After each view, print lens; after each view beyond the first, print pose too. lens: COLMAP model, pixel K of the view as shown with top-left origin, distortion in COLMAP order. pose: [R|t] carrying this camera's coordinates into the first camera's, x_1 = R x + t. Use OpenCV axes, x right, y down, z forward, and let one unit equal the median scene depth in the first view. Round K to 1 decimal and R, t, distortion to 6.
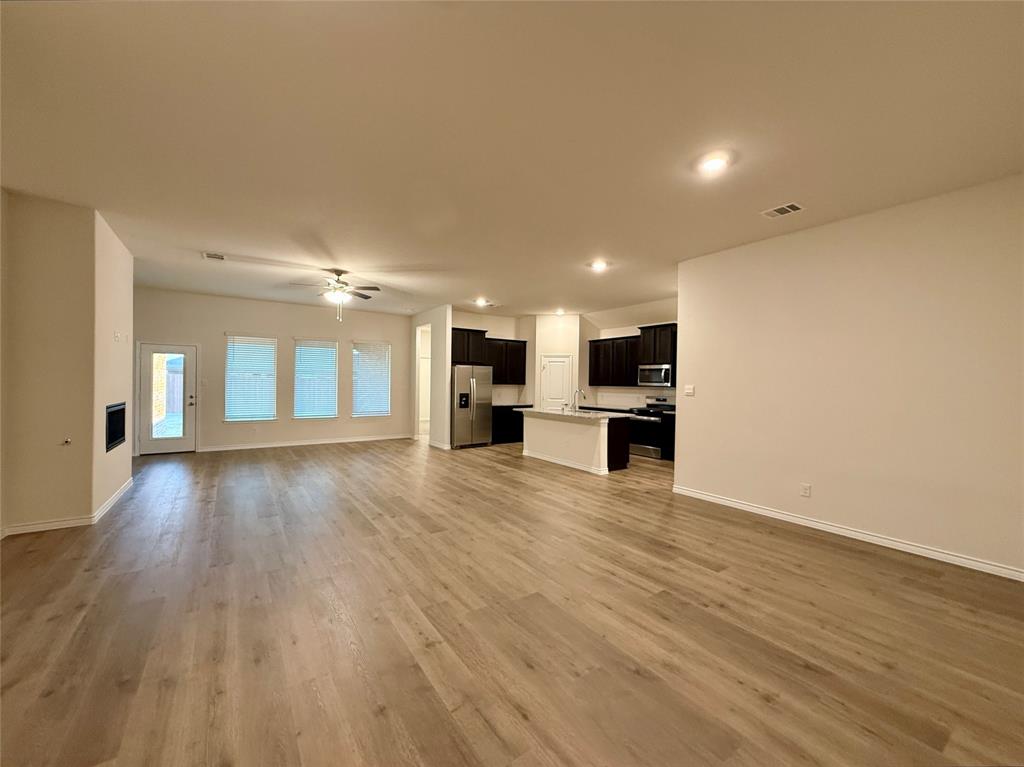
lens RADIAL K [[405.4, 0, 510.5], [0, 405.4, 382.0], [0, 0, 1]] dist [0.000162, -0.000161]
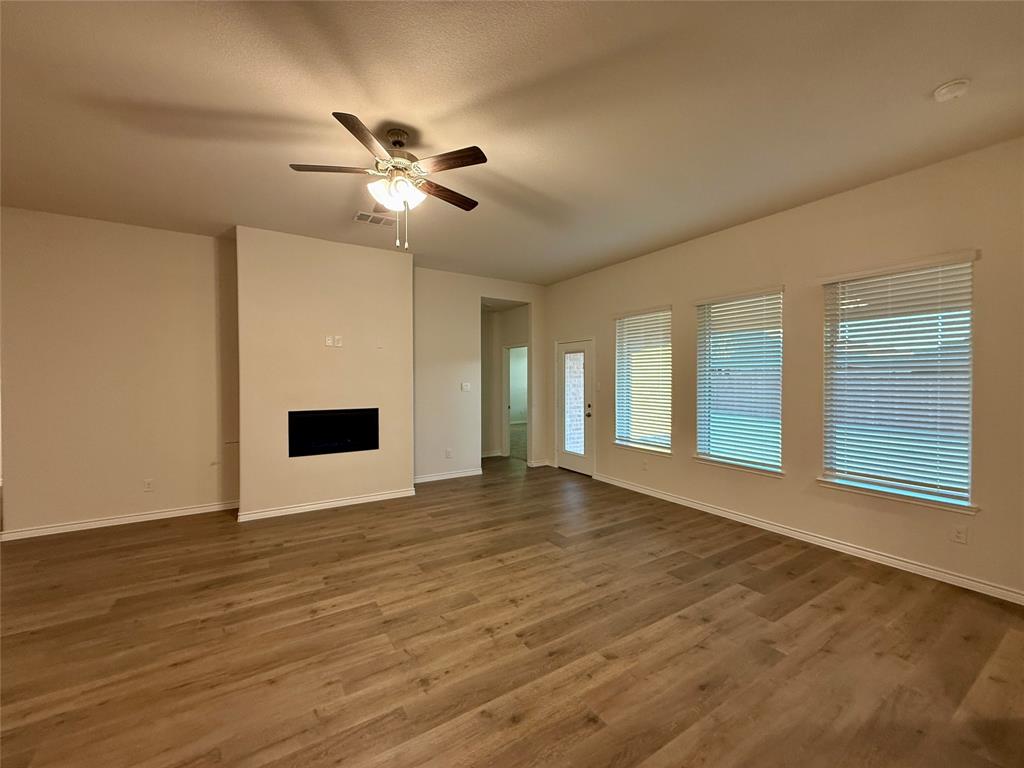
lens RADIAL K [[405.4, 0, 510.8], [0, 405.4, 387.7], [0, 0, 1]] dist [0.000162, -0.000161]
pose [[-0.022877, 0.010886, -0.999679, 0.004913], [-0.003465, 0.999934, 0.010969, -0.007354], [0.999732, 0.003715, -0.022838, 0.866008]]
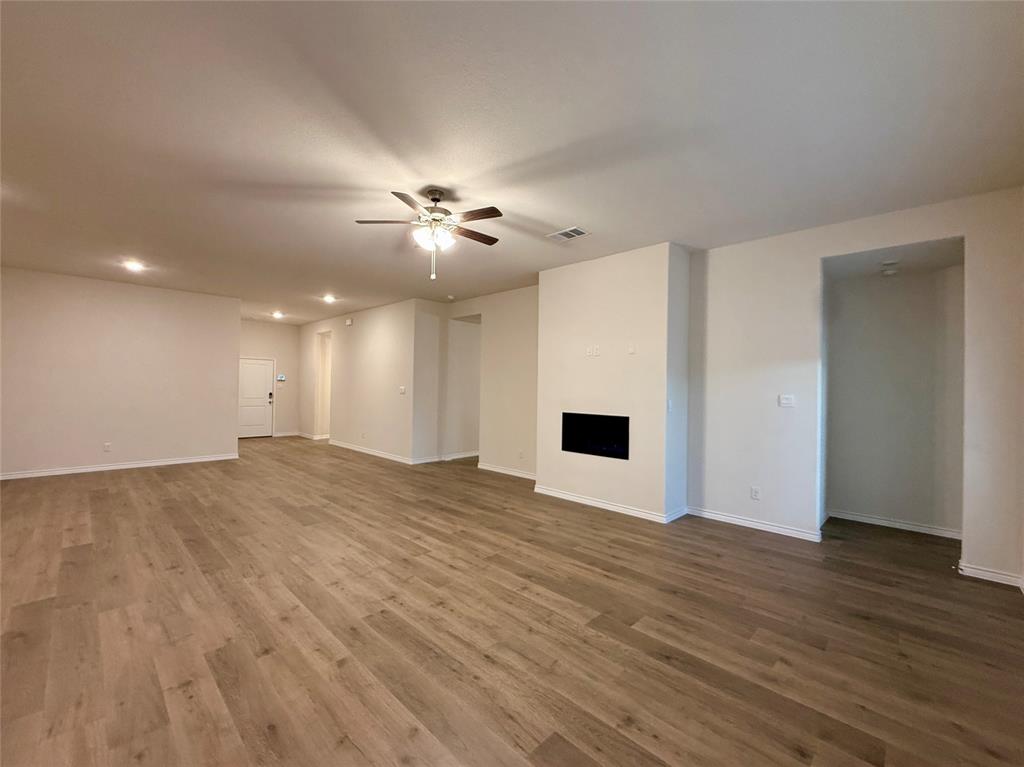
lens RADIAL K [[439.7, 0, 526.4], [0, 439.7, 386.2], [0, 0, 1]] dist [-0.002955, 0.001074]
pose [[-0.977577, -0.027719, -0.208747, -0.326491], [-0.027792, 0.999610, -0.002583, -0.006912], [0.208738, 0.003276, -0.977966, 1.239444]]
